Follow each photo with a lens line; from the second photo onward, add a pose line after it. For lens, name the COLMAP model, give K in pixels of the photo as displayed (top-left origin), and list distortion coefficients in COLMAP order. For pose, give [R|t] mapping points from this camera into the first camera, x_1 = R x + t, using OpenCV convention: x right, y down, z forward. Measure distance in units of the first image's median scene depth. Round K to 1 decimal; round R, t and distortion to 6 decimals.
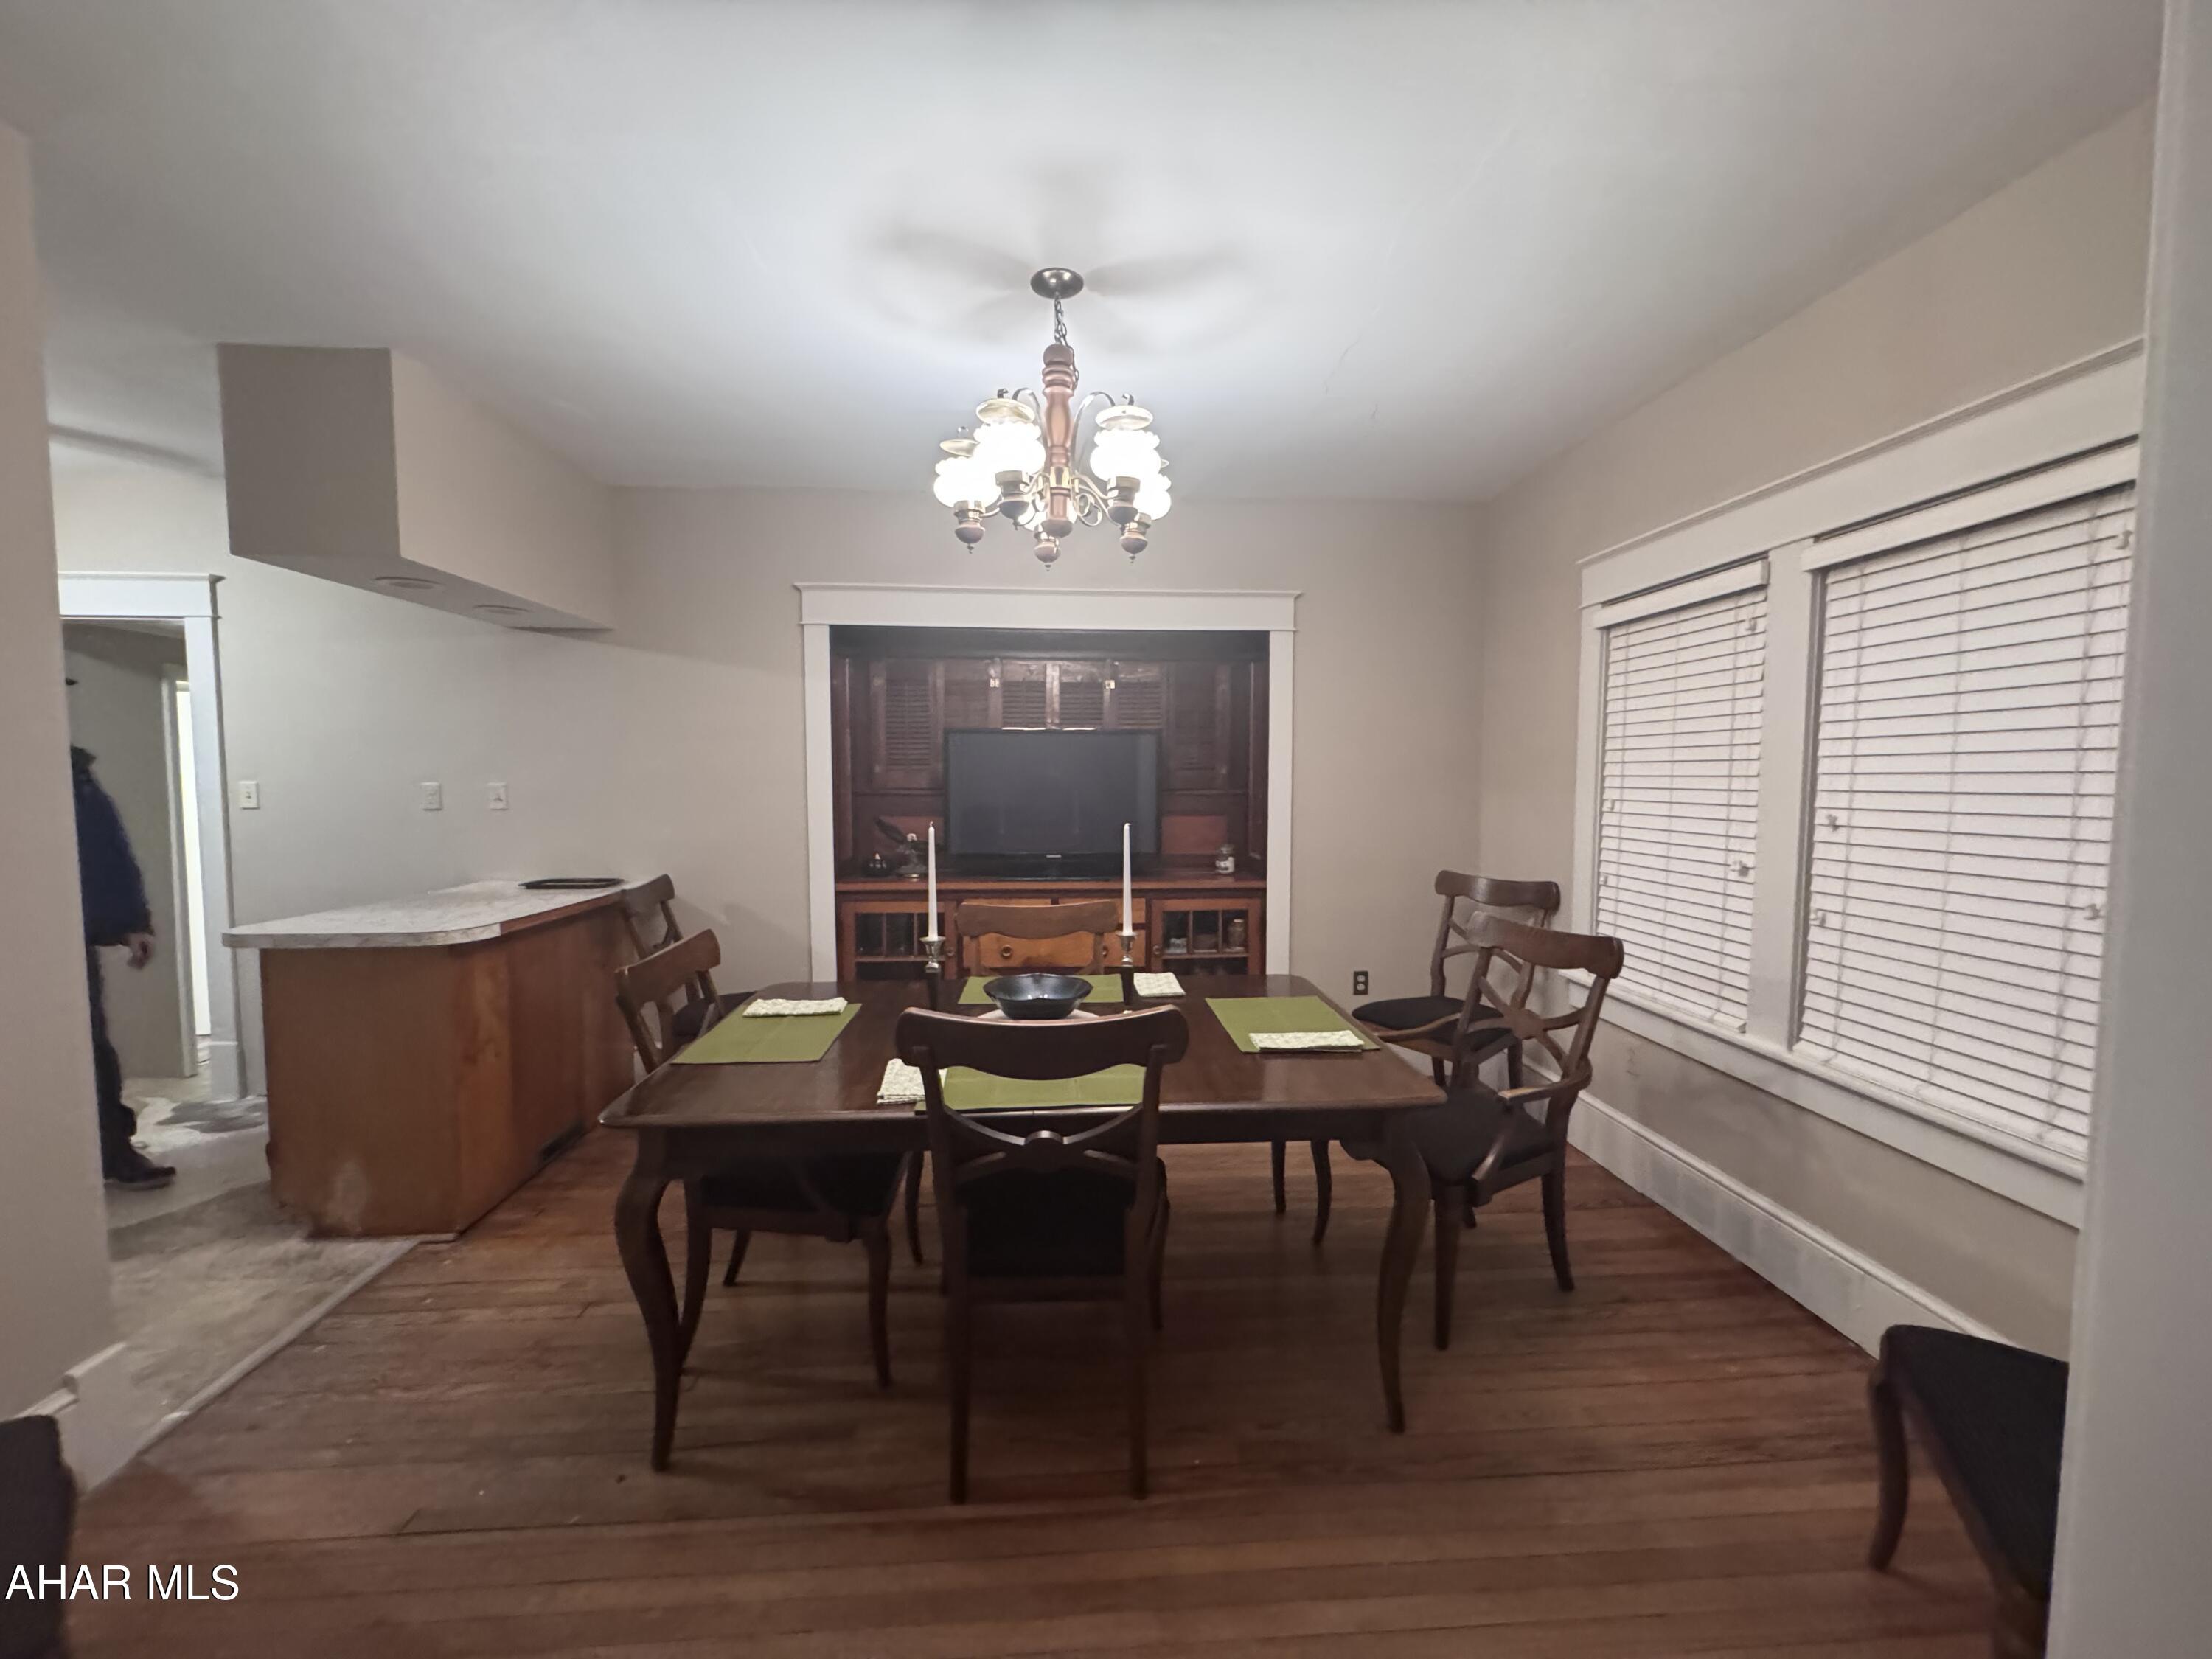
lens RADIAL K [[883.2, 0, 1106.0], [0, 883.2, 829.5], [0, 0, 1]] dist [-0.005356, 0.000018]
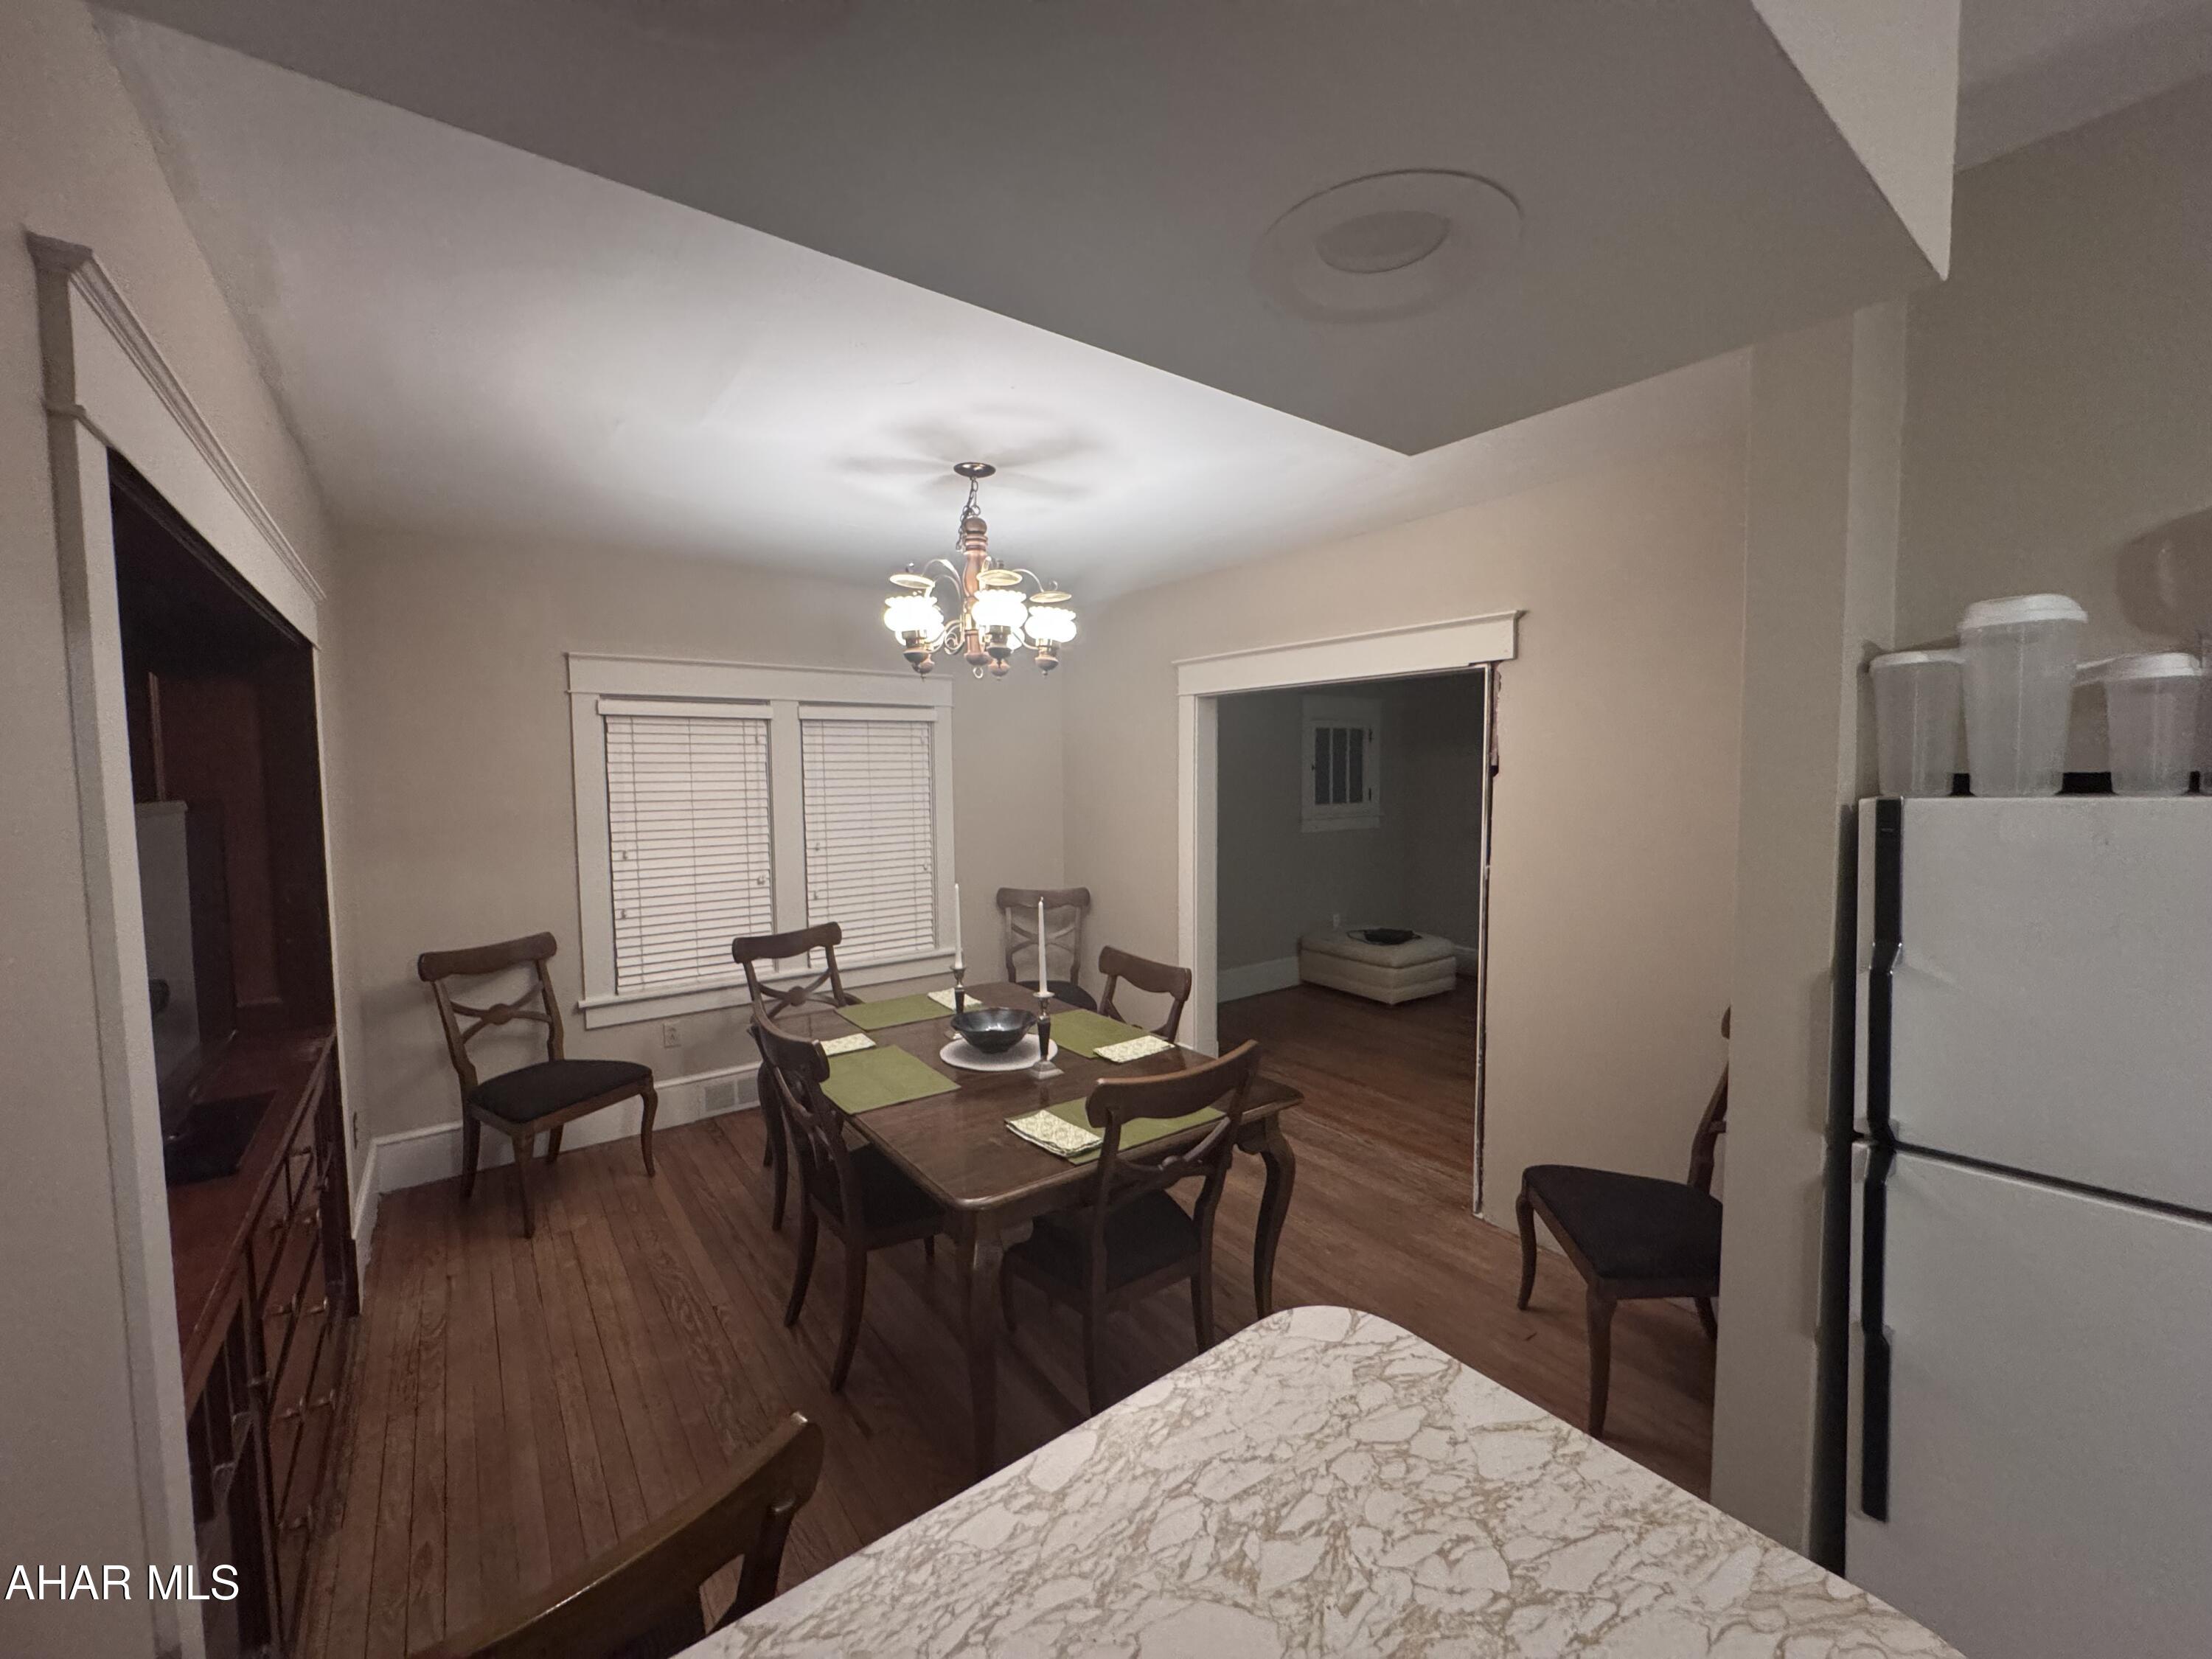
lens RADIAL K [[883.2, 0, 1106.0], [0, 883.2, 829.5], [0, 0, 1]] dist [-0.005356, 0.000018]
pose [[-0.544926, -0.054271, 0.836726, -1.142181], [0.057410, 0.993146, 0.101805, -0.201337], [-0.836516, 0.103512, -0.538076, 1.438209]]
